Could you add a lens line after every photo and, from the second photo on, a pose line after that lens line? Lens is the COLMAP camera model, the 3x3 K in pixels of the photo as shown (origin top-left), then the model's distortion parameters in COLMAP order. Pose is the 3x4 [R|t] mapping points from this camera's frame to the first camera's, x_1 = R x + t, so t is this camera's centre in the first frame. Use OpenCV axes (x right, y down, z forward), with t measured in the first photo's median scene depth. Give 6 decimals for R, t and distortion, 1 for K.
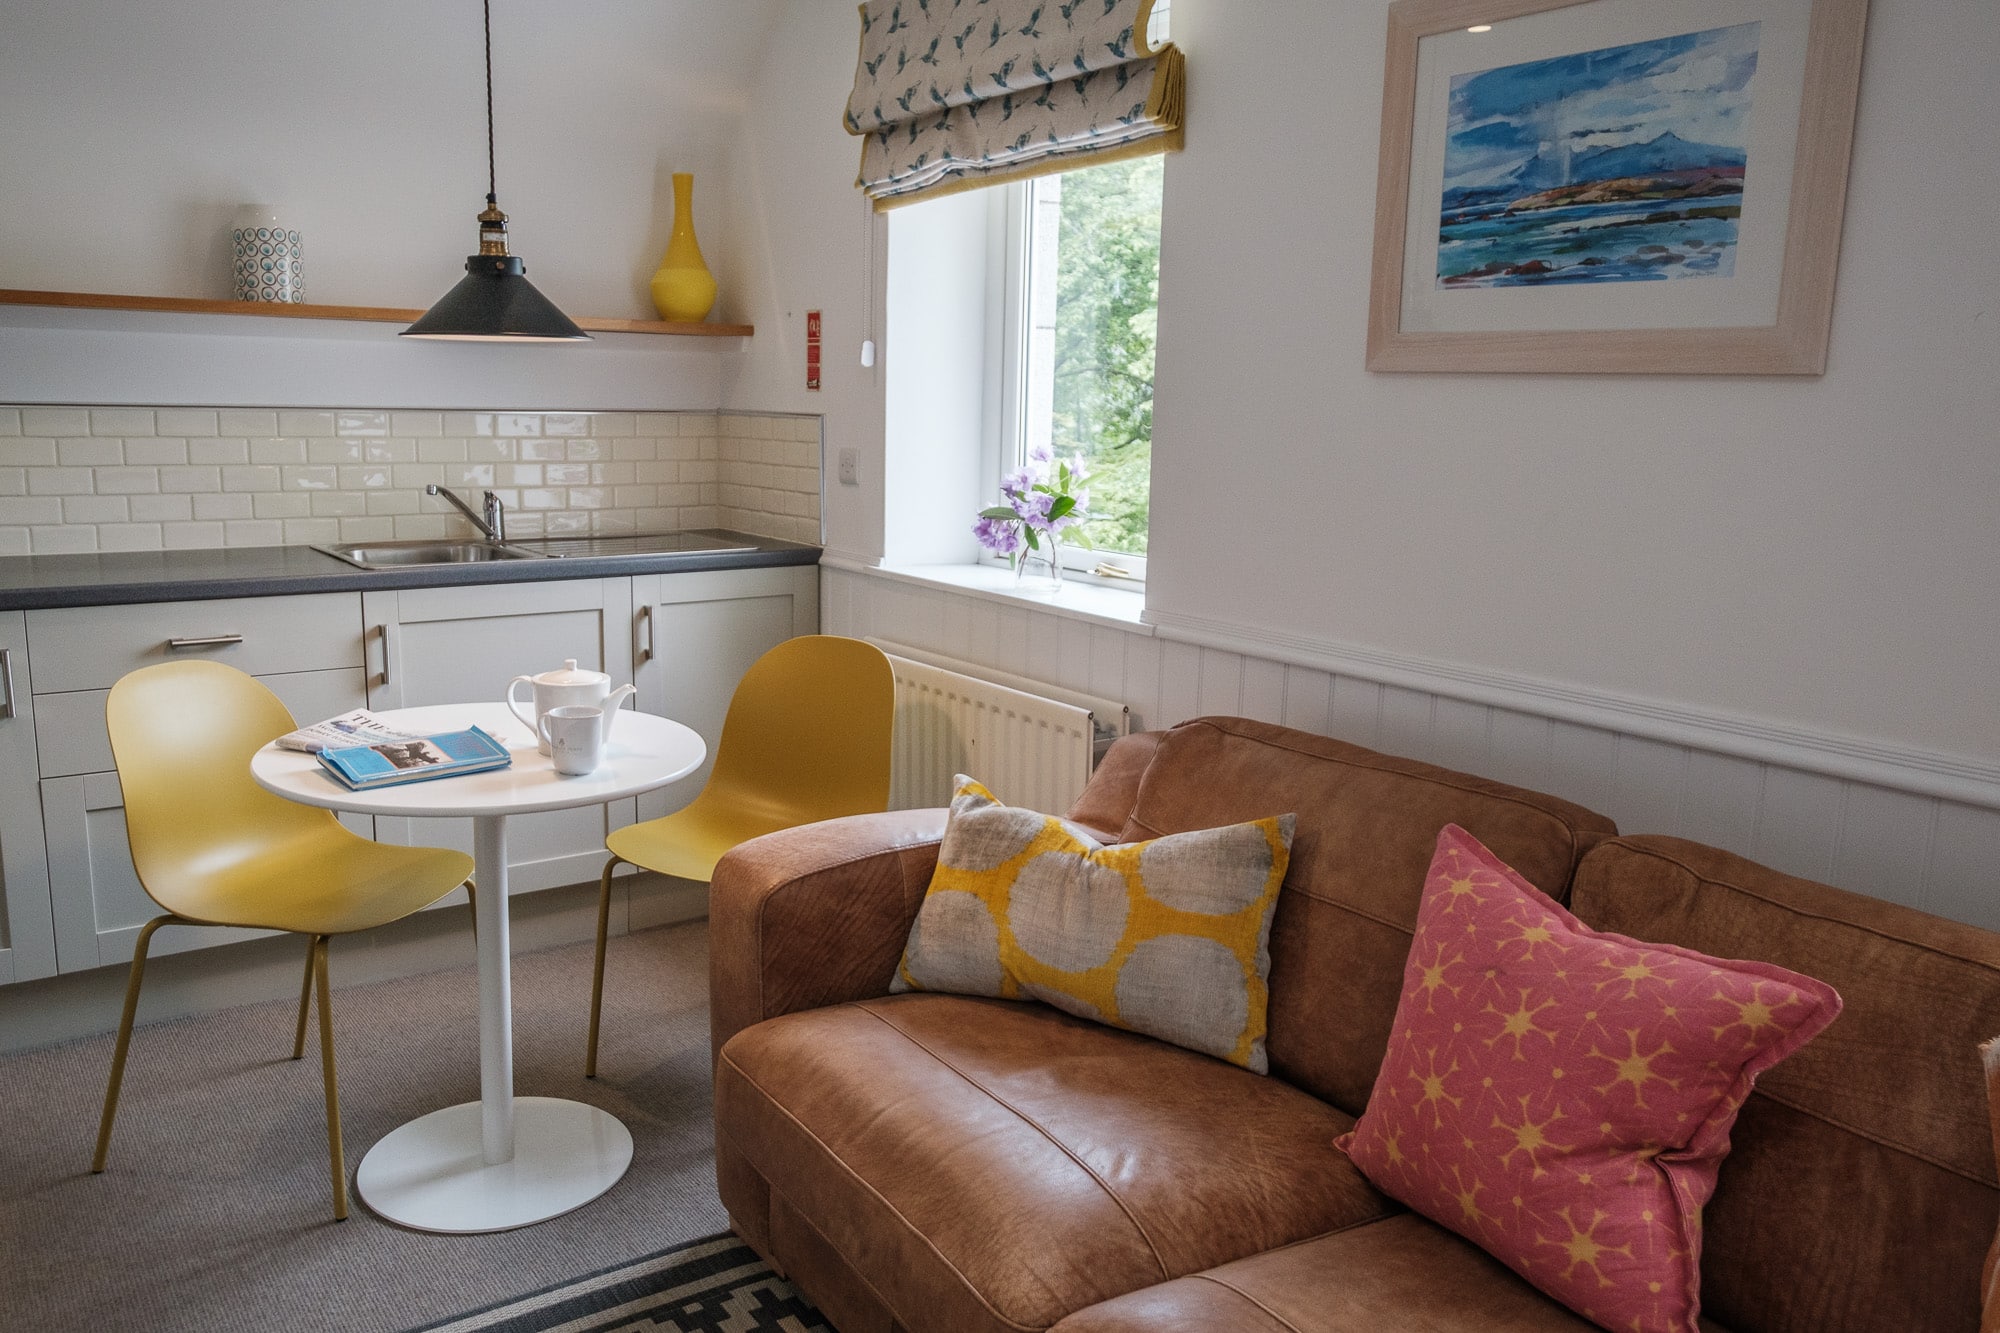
lens RADIAL K [[1520.5, 0, 973.2], [0, 1520.5, 662.0], [0, 0, 1]] dist [-0.004955, 0.052365]
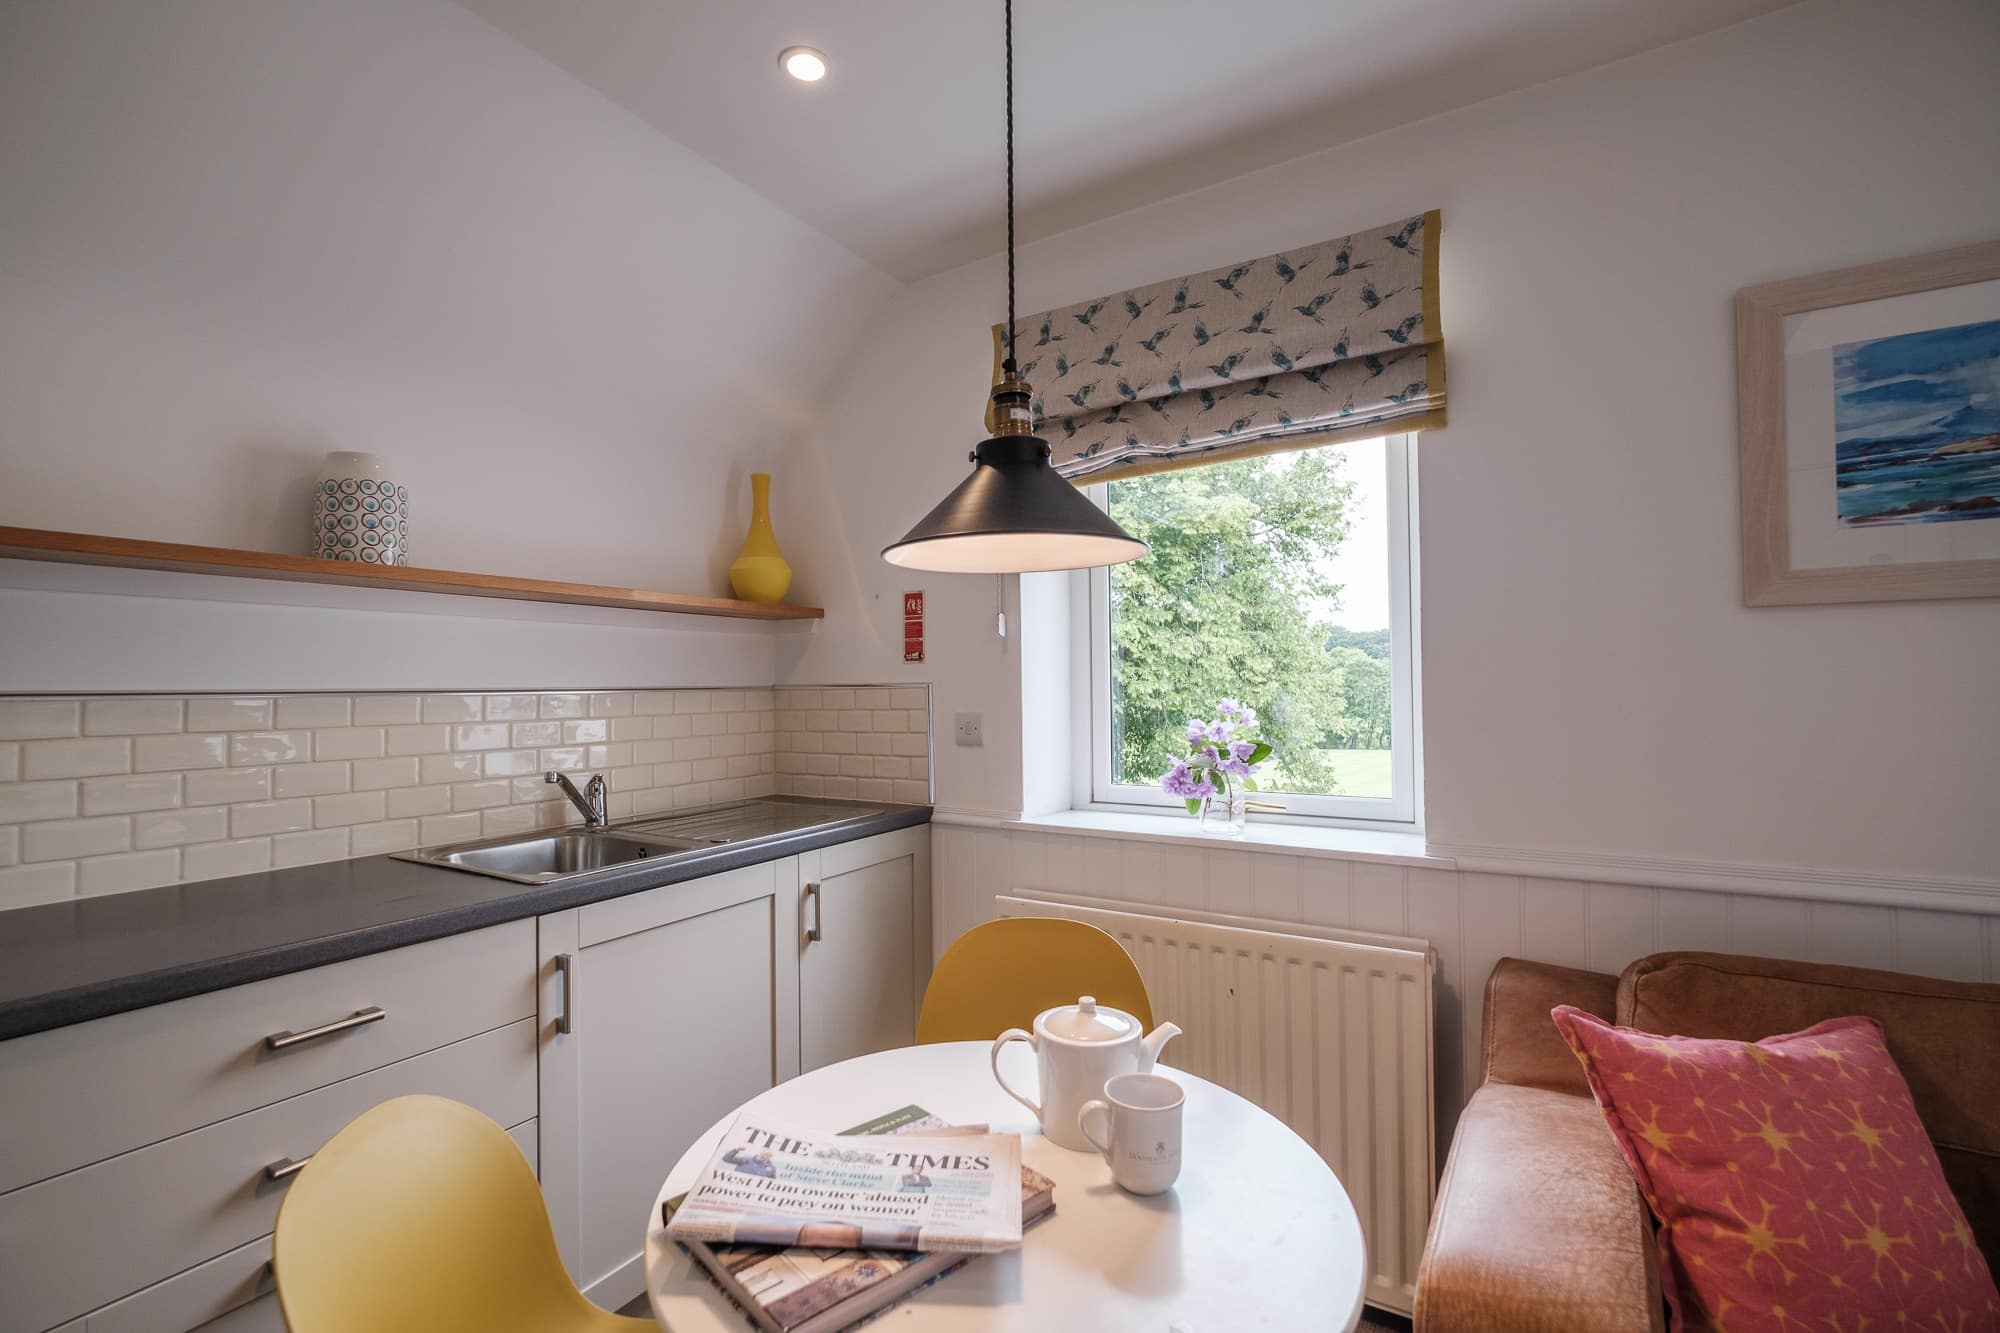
lens RADIAL K [[894.8, 0, 1000.0], [0, 894.8, 666.5], [0, 0, 1]] dist [-0.001992, -0.000003]
pose [[0.923024, -0.022448, 0.384086, -0.400006], [0.097403, 0.979409, -0.176835, -0.074805], [-0.372208, 0.200634, 0.906205, 0.530514]]
